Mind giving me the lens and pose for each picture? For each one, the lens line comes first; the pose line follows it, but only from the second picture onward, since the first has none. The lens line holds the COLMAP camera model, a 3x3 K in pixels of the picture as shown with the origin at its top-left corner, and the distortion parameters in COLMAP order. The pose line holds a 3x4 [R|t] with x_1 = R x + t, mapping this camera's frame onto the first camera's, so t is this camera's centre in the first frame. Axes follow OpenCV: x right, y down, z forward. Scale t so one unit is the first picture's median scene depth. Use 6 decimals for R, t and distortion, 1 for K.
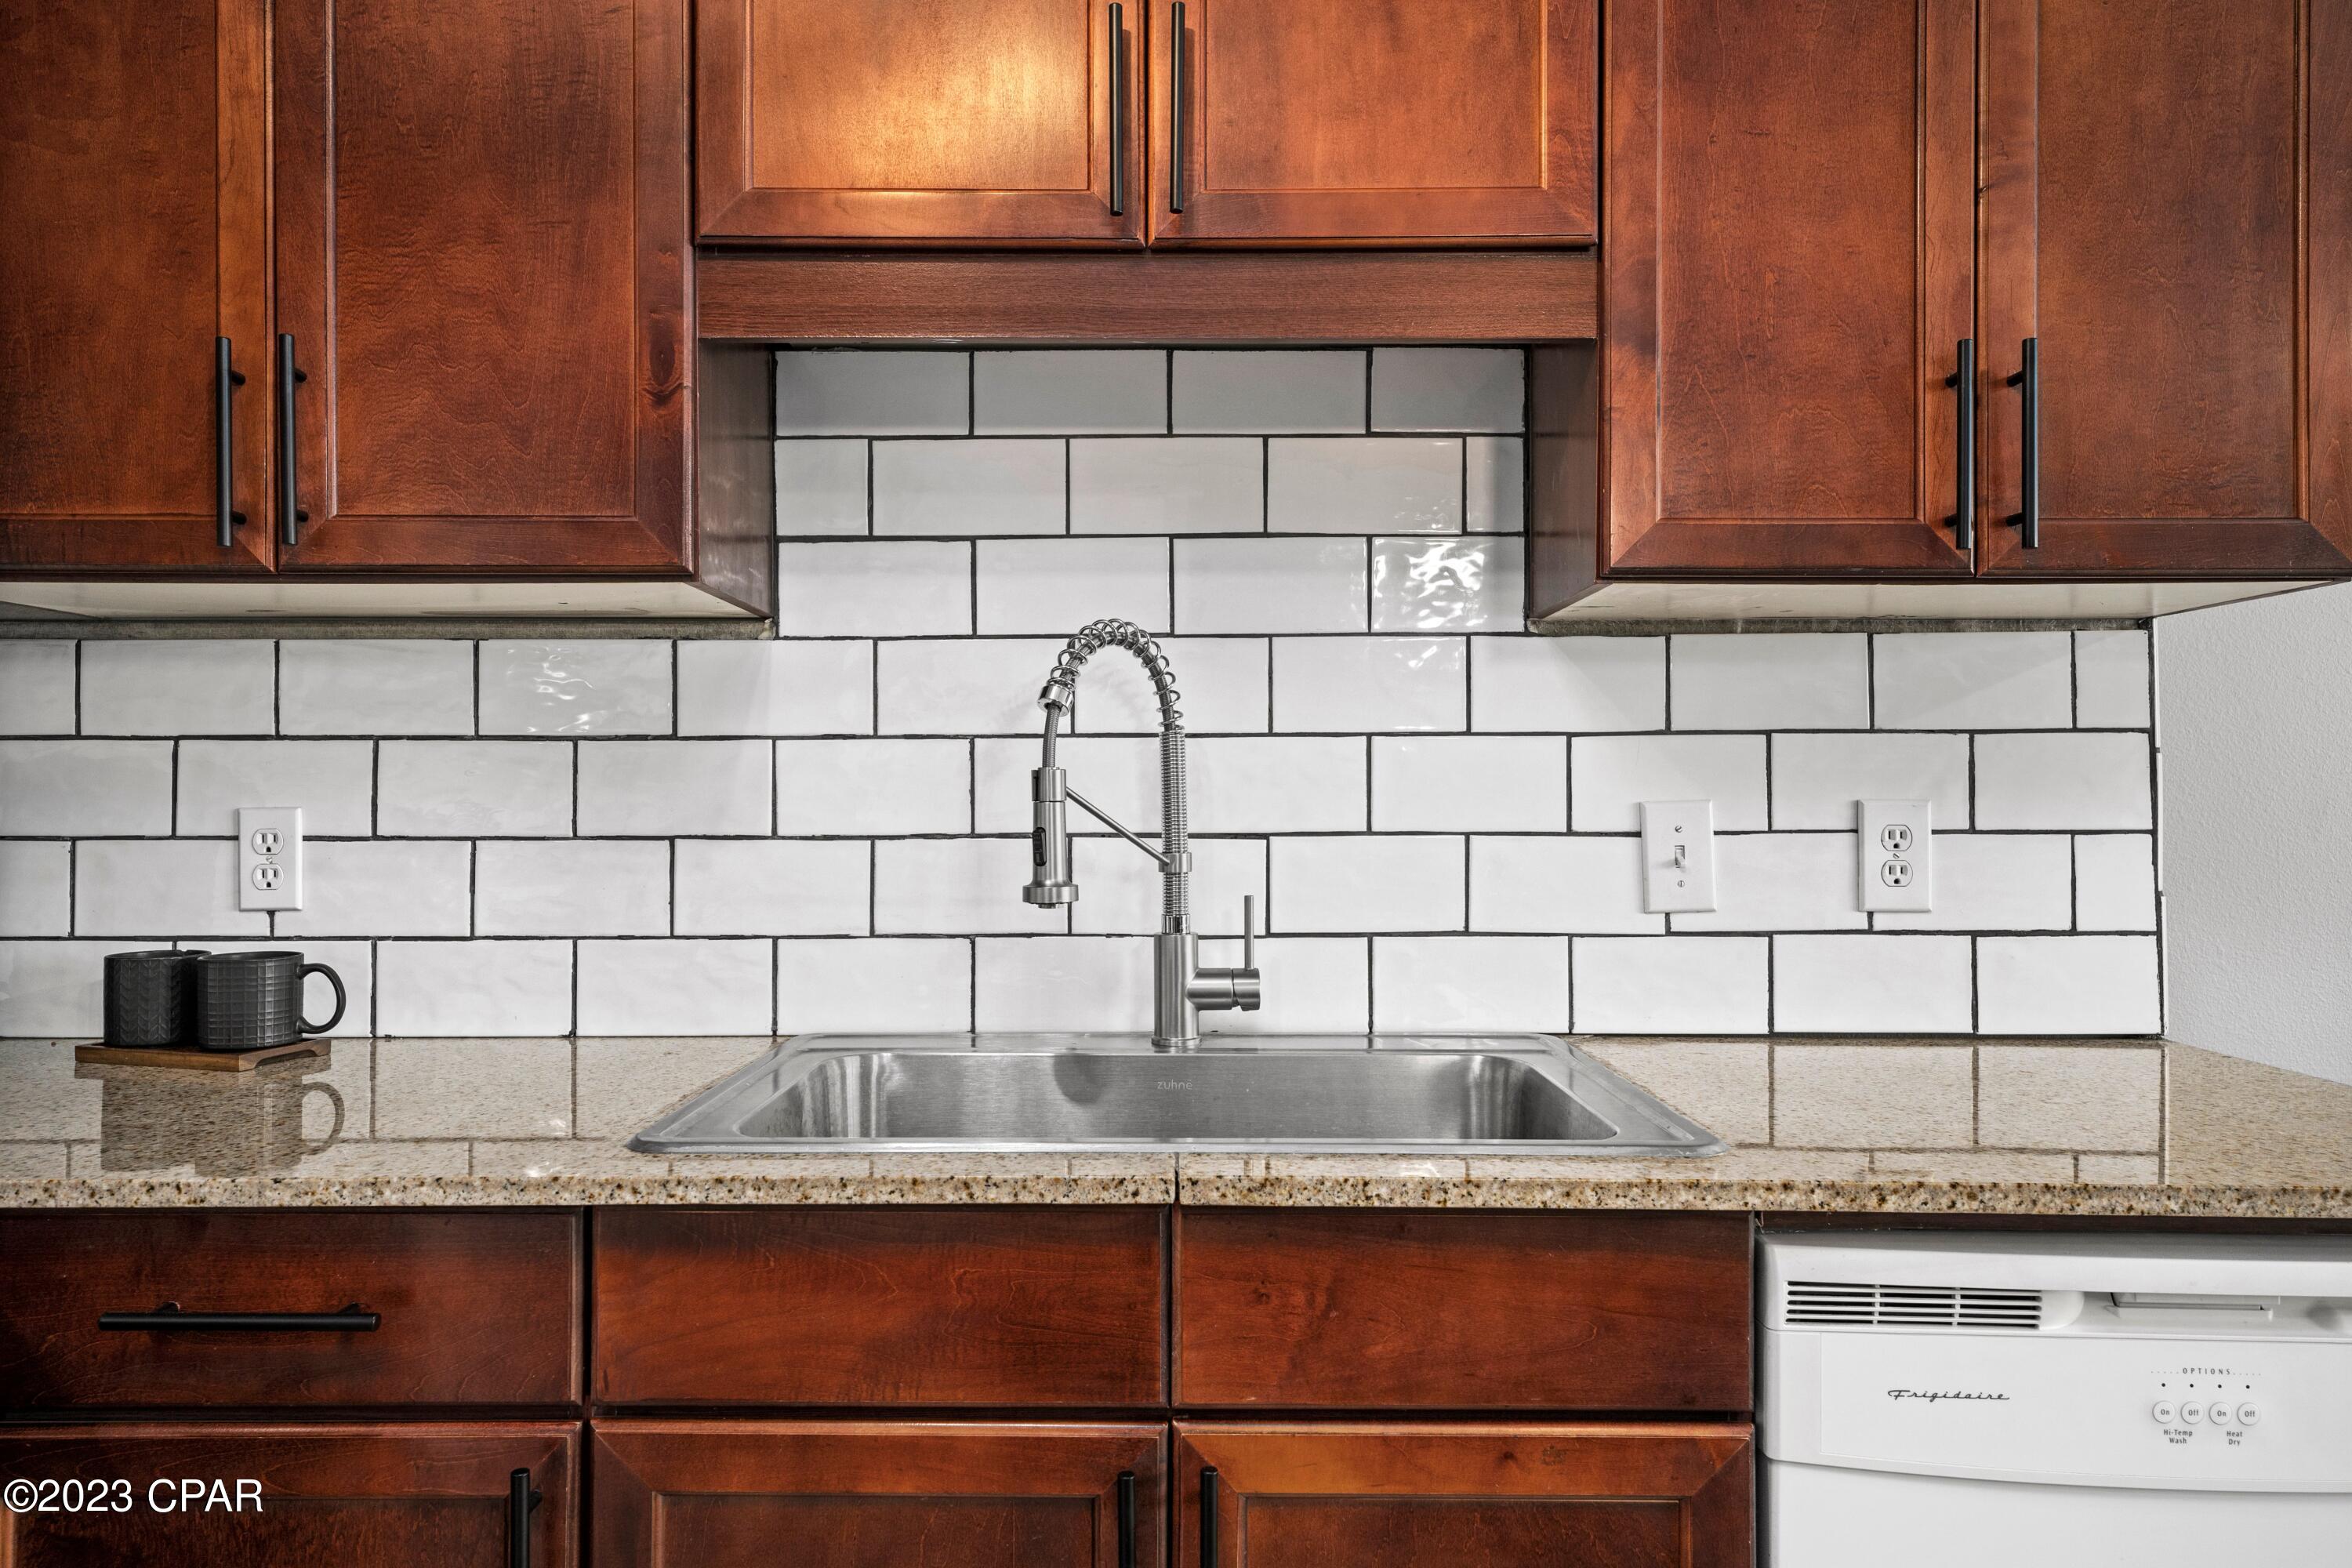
lens RADIAL K [[1530.5, 0, 1161.3], [0, 1530.5, 763.8], [0, 0, 1]] dist [0.015332, -0.000326]
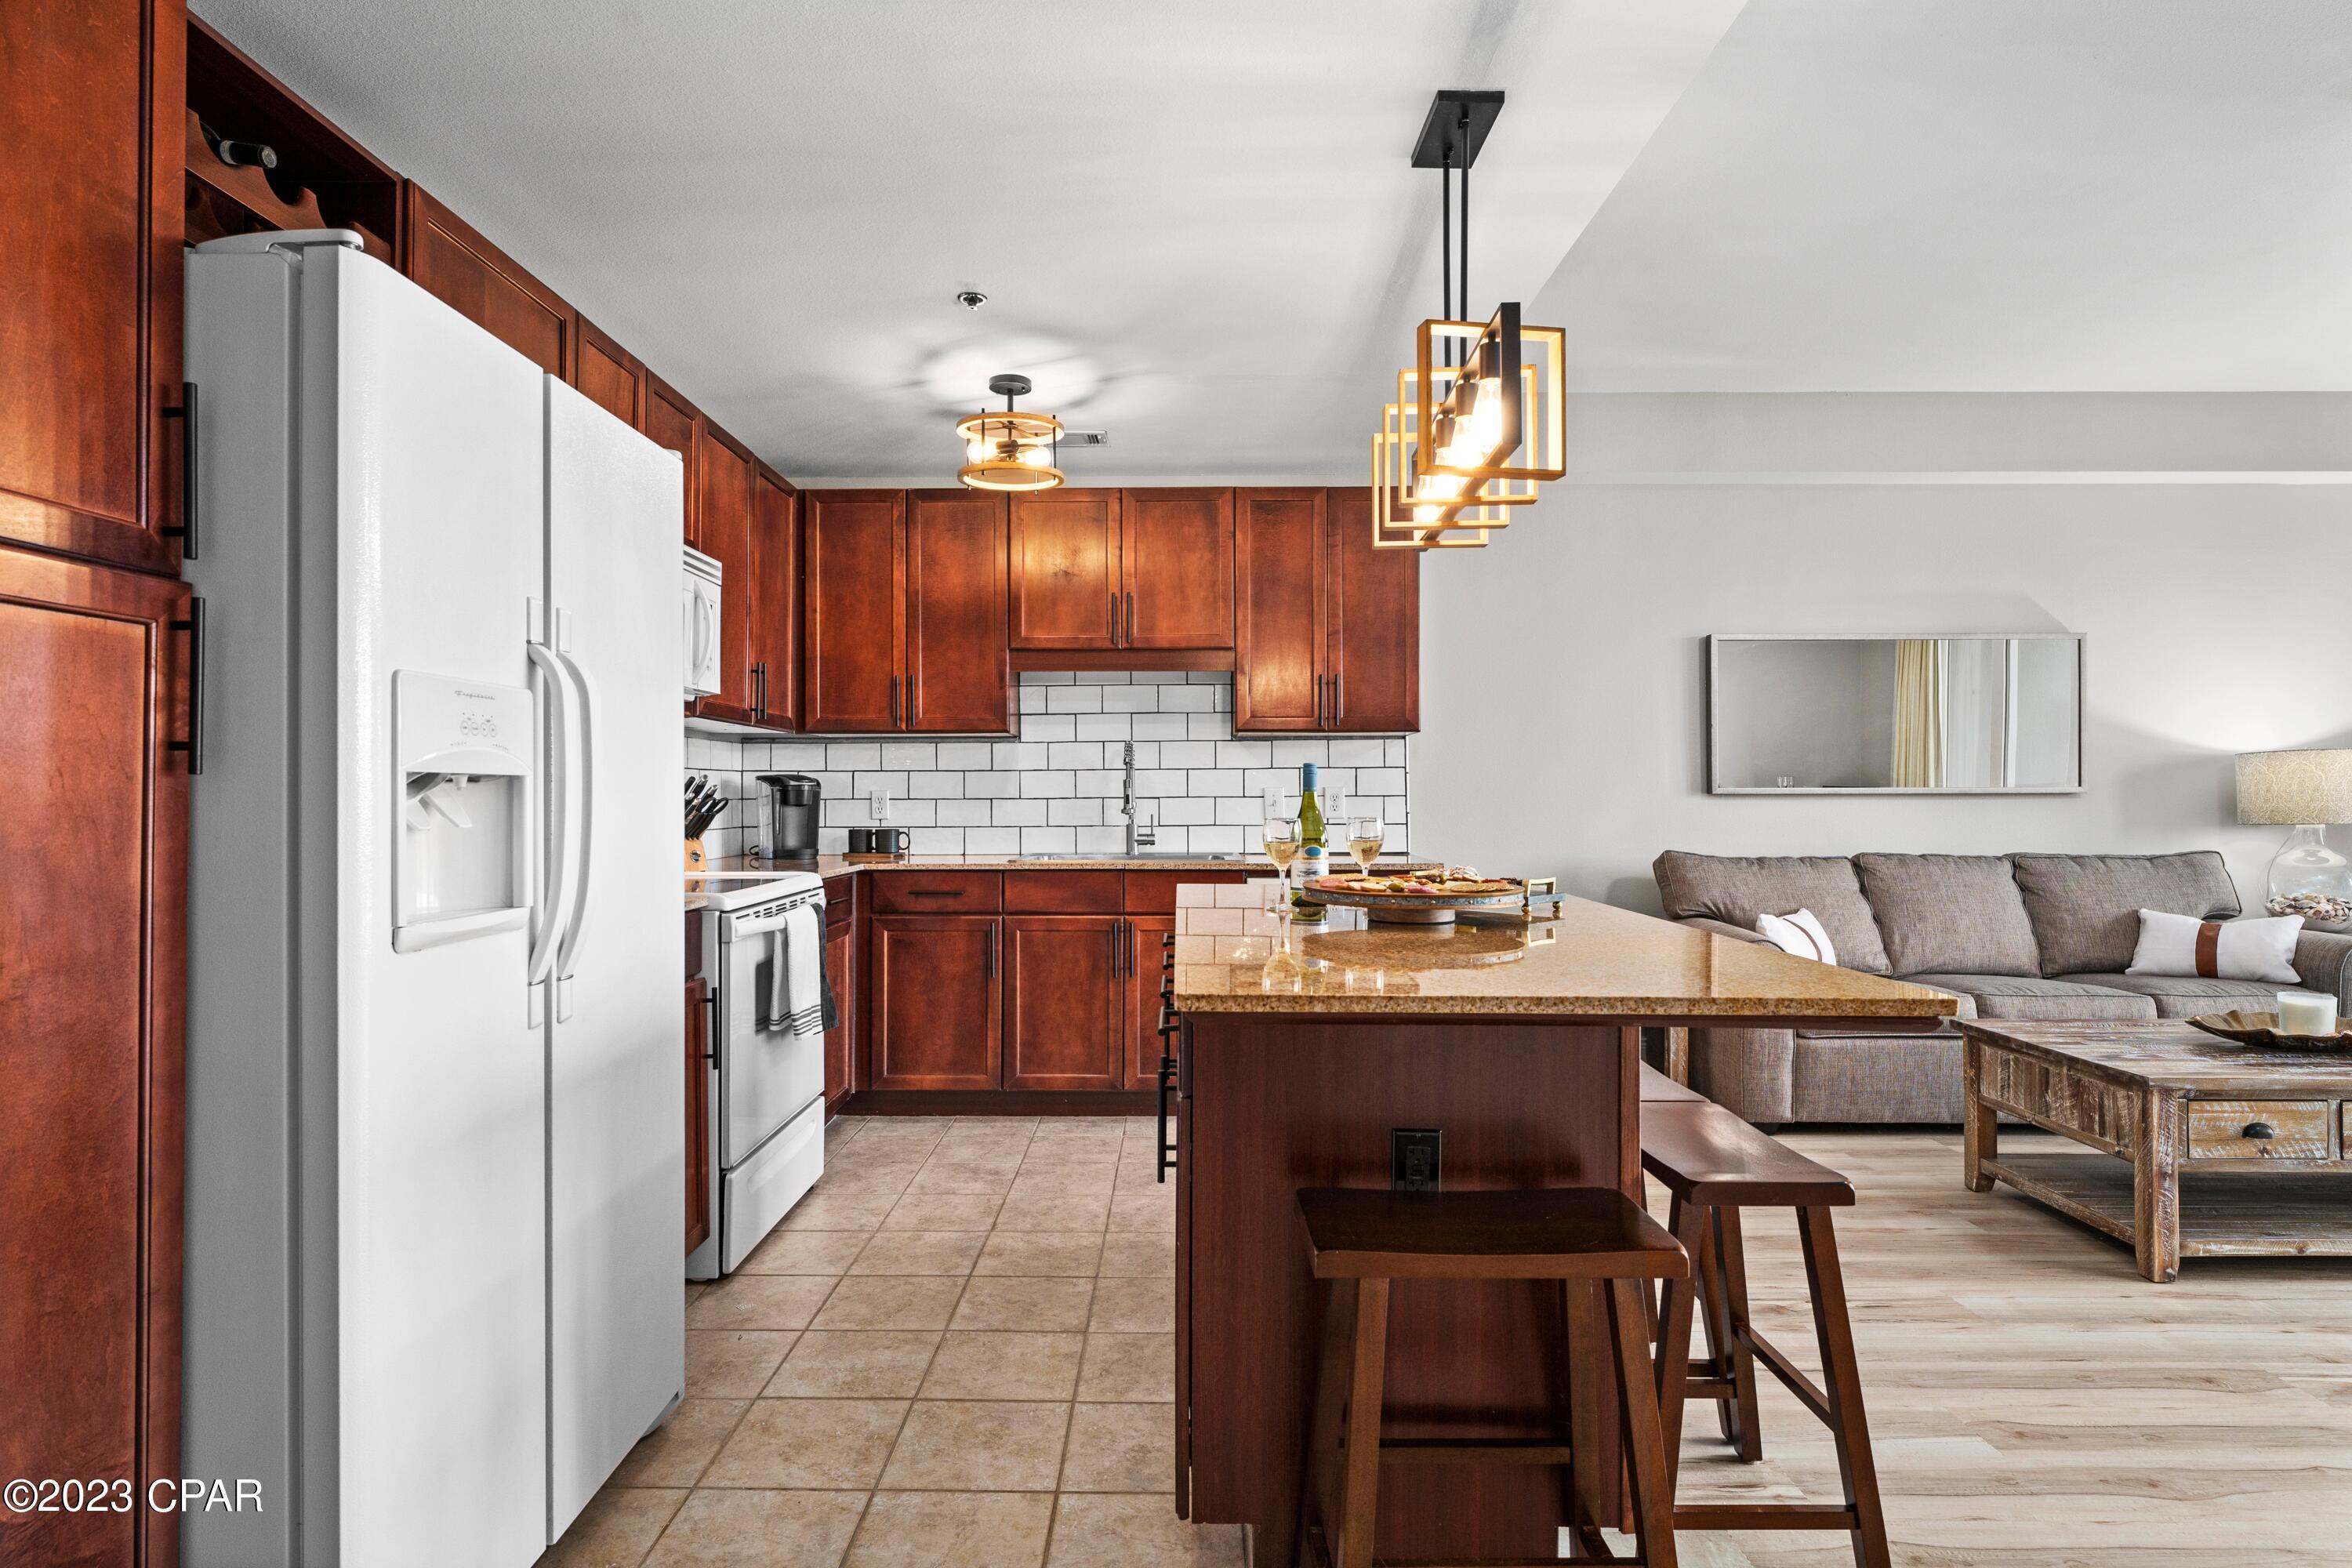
lens RADIAL K [[1234.3, 0, 1162.6], [0, 1234.3, 779.4], [0, 0, 1]] dist [-0.003391, -0.001186]
pose [[0.999943, -0.003337, -0.010121, 0.114982], [0.003464, 0.999914, 0.012618, -0.033781], [0.010078, -0.012652, 0.999869, -1.994096]]
